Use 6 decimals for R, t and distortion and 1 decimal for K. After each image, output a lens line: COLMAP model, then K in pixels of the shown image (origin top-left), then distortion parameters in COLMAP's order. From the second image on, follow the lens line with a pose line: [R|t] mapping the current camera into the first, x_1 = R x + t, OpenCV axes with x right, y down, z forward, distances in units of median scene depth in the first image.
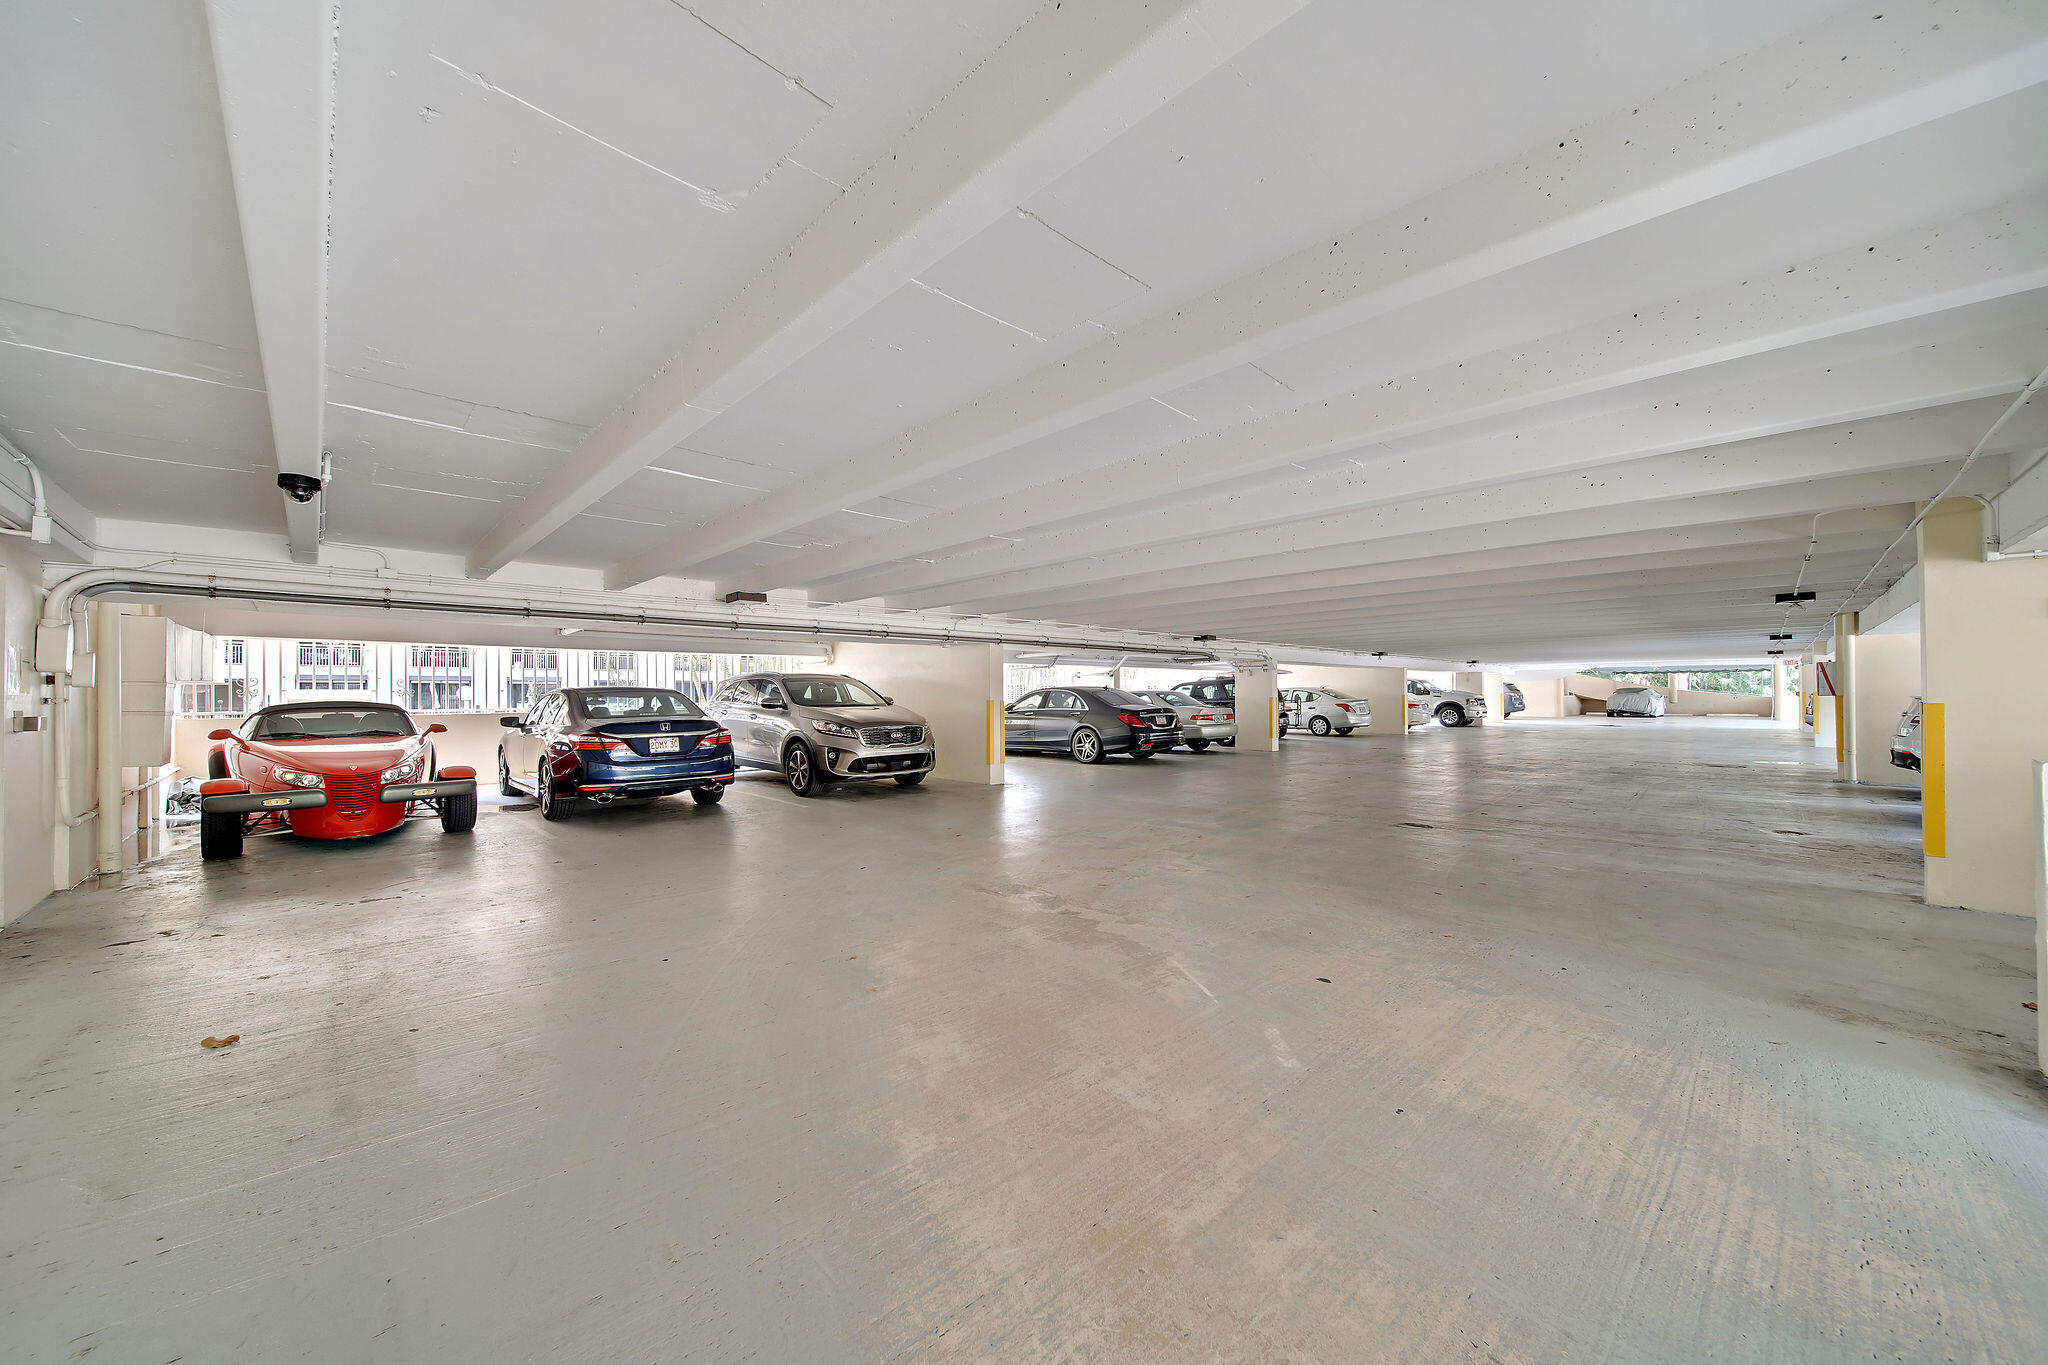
lens RADIAL K [[726.0, 0, 1020.5], [0, 726.0, 695.0], [0, 0, 1]] dist [-0.000353, -0.000018]
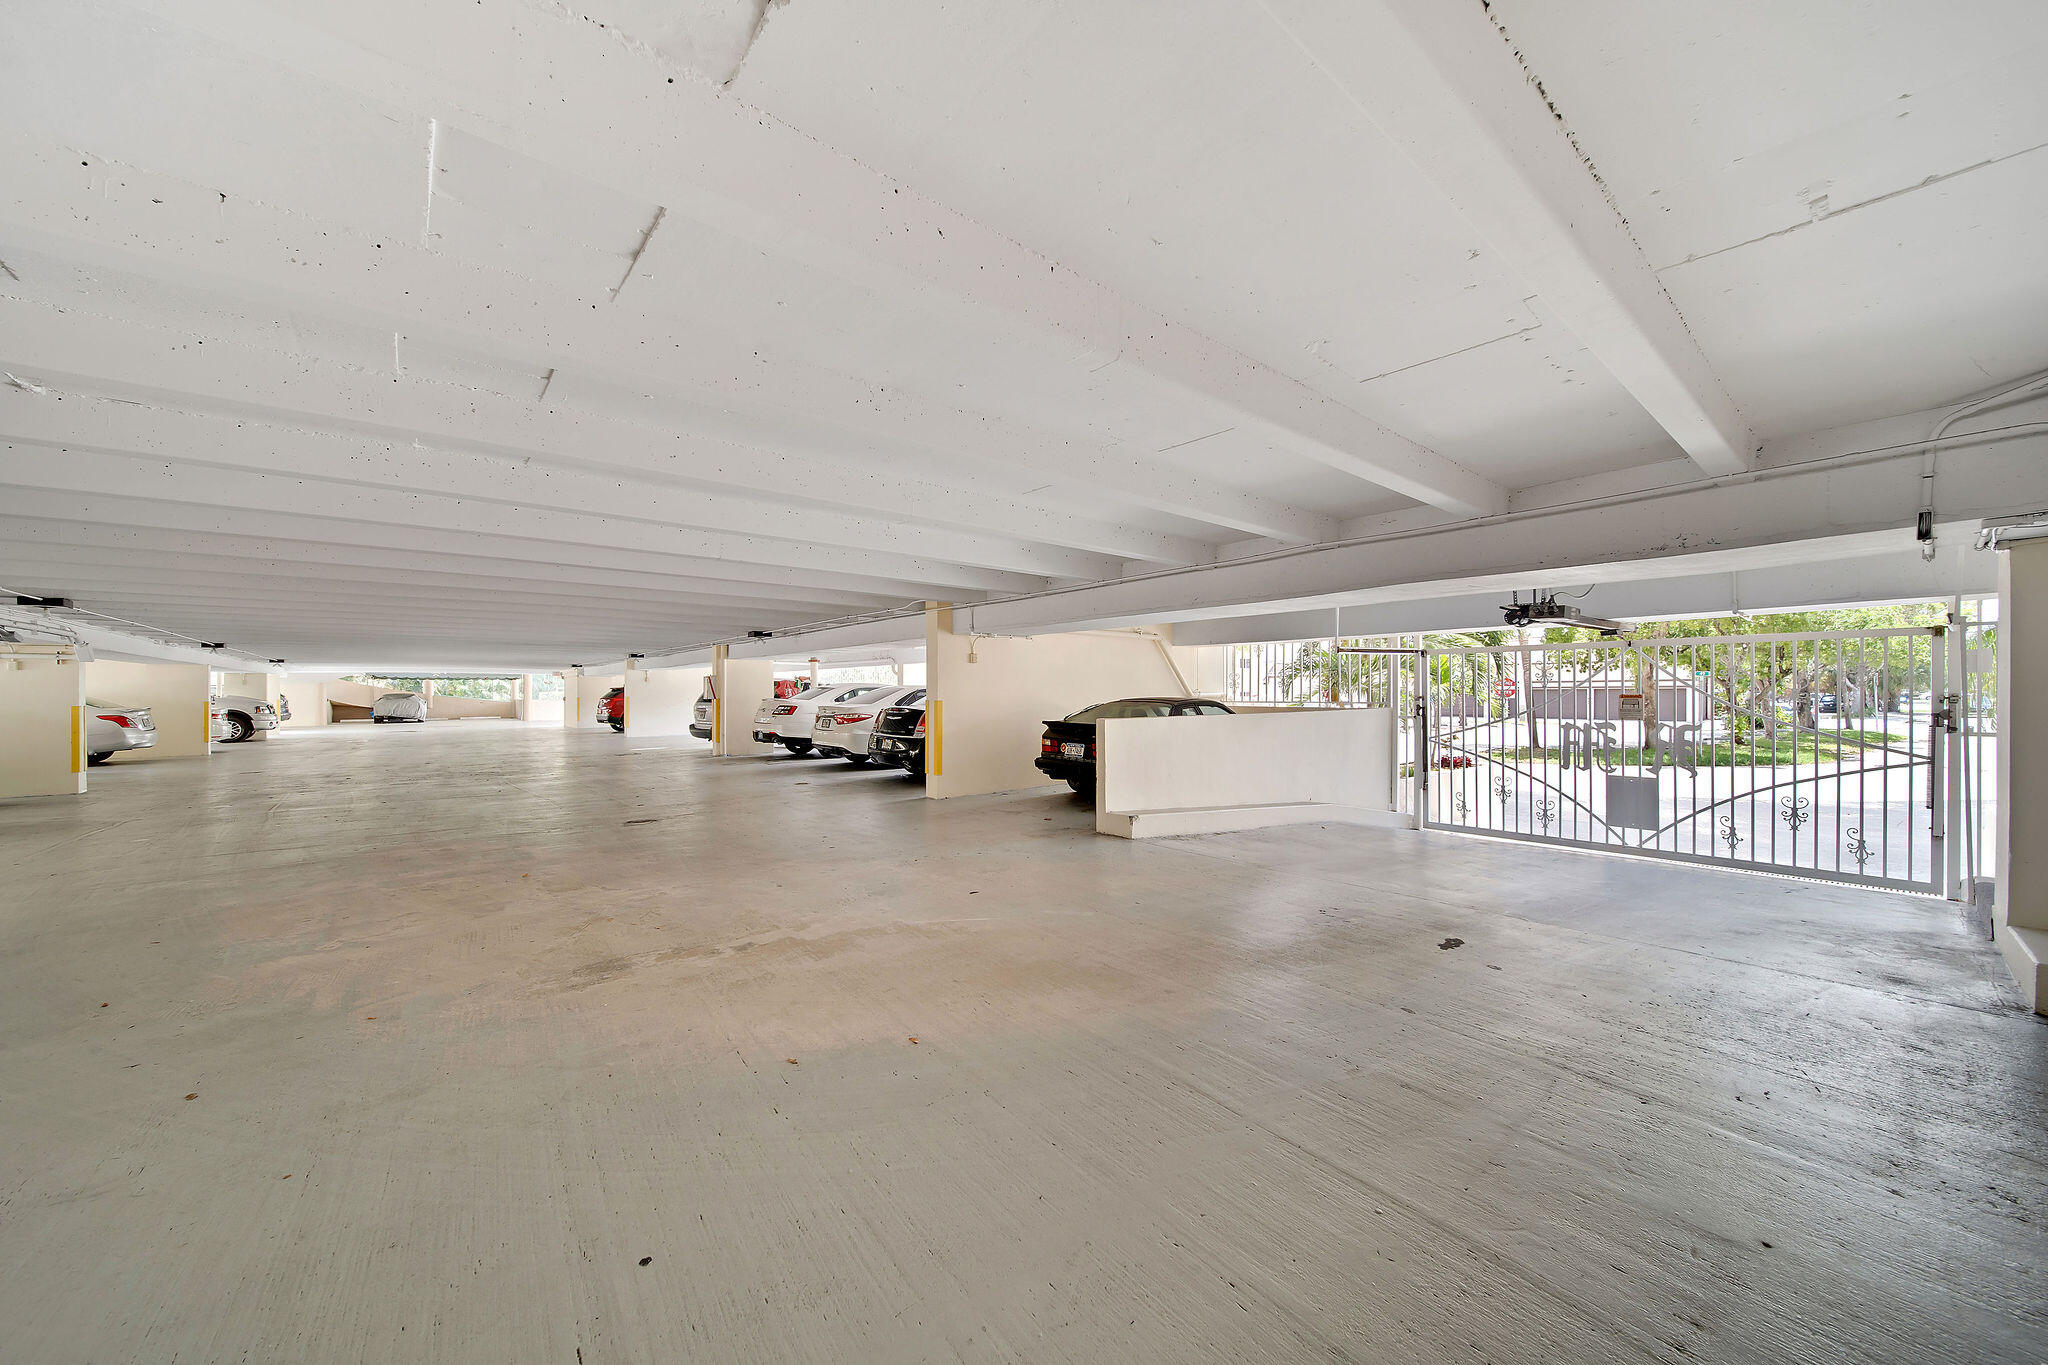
lens RADIAL K [[726.0, 0, 1020.5], [0, 726.0, 695.0], [0, 0, 1]] dist [-0.000353, -0.000018]
pose [[0.081338, 0.002683, 0.996683, -0.144950], [0.005859, 0.999978, -0.003170, 0.000400], [-0.996669, 0.006097, 0.081321, 0.111427]]
